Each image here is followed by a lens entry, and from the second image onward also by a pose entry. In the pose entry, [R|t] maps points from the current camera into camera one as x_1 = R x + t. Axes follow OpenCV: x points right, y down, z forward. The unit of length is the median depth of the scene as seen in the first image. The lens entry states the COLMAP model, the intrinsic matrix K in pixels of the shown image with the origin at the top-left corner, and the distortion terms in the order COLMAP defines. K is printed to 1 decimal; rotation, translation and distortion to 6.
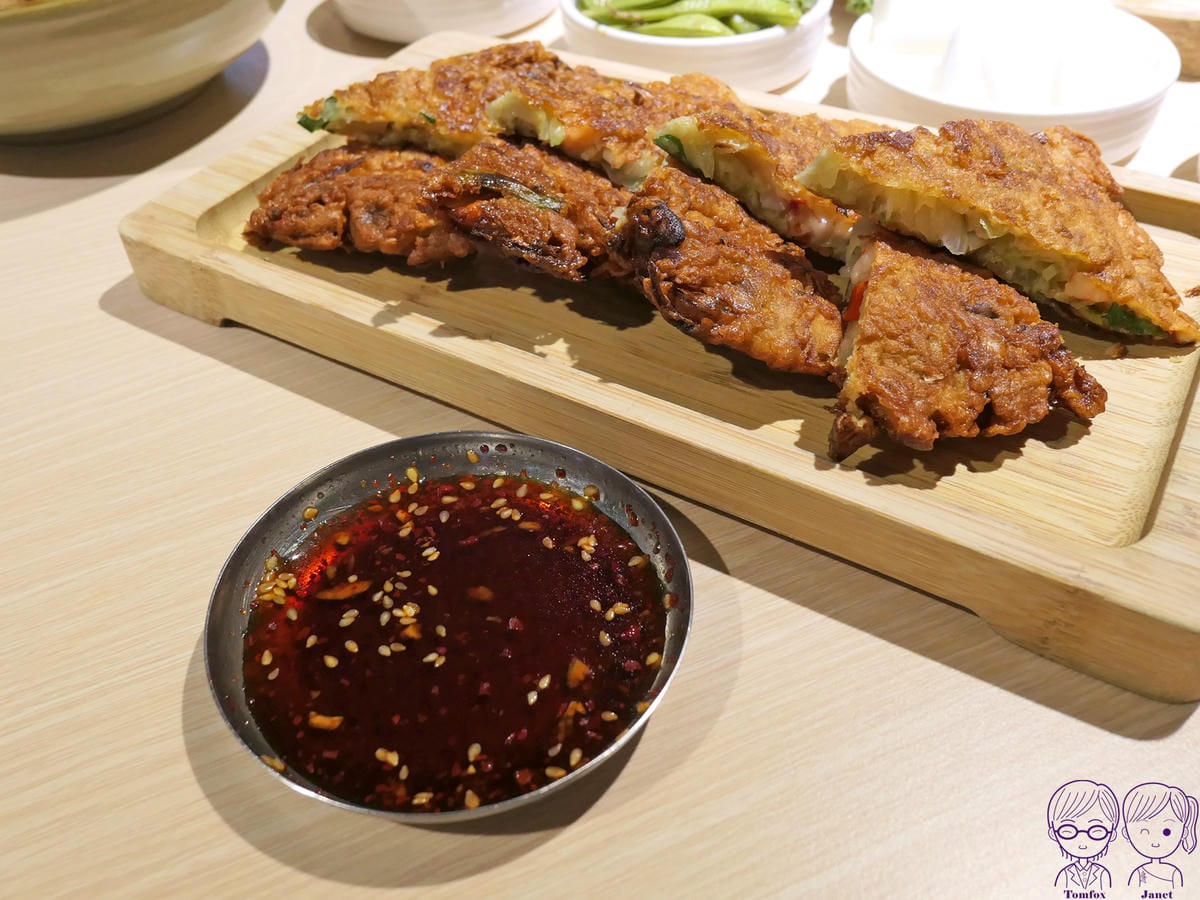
lens RADIAL K [[901.6, 0, 600.0], [0, 901.6, 450.0], [0, 0, 1]] dist [0.004463, 0.004048]
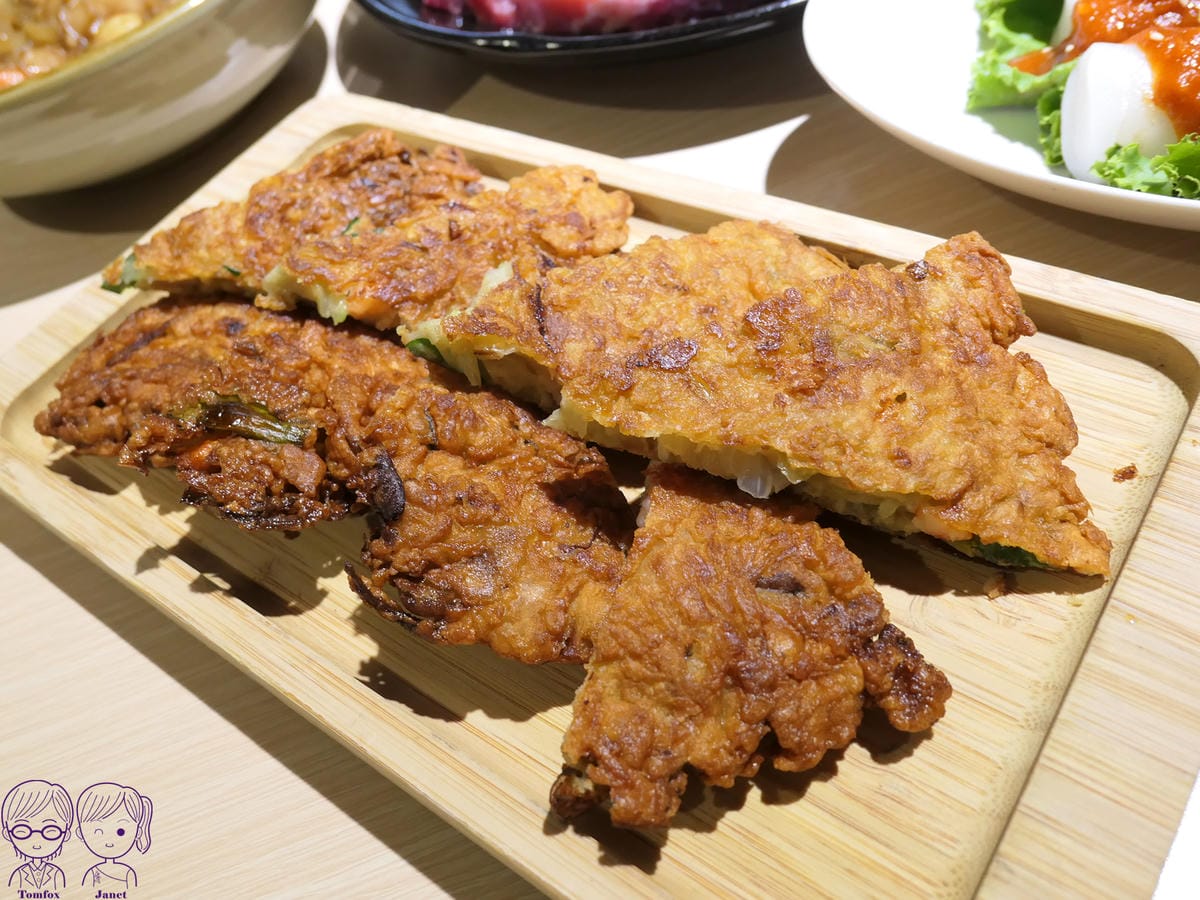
lens RADIAL K [[915.5, 0, 600.0], [0, 915.5, 450.0], [0, 0, 1]] dist [0.003530, 0.001932]
pose [[0.987726, -0.067827, -0.140698, 0.377608], [0.081209, 0.992473, 0.091661, -0.341199], [0.133422, -0.101962, 0.985800, 0.215292]]
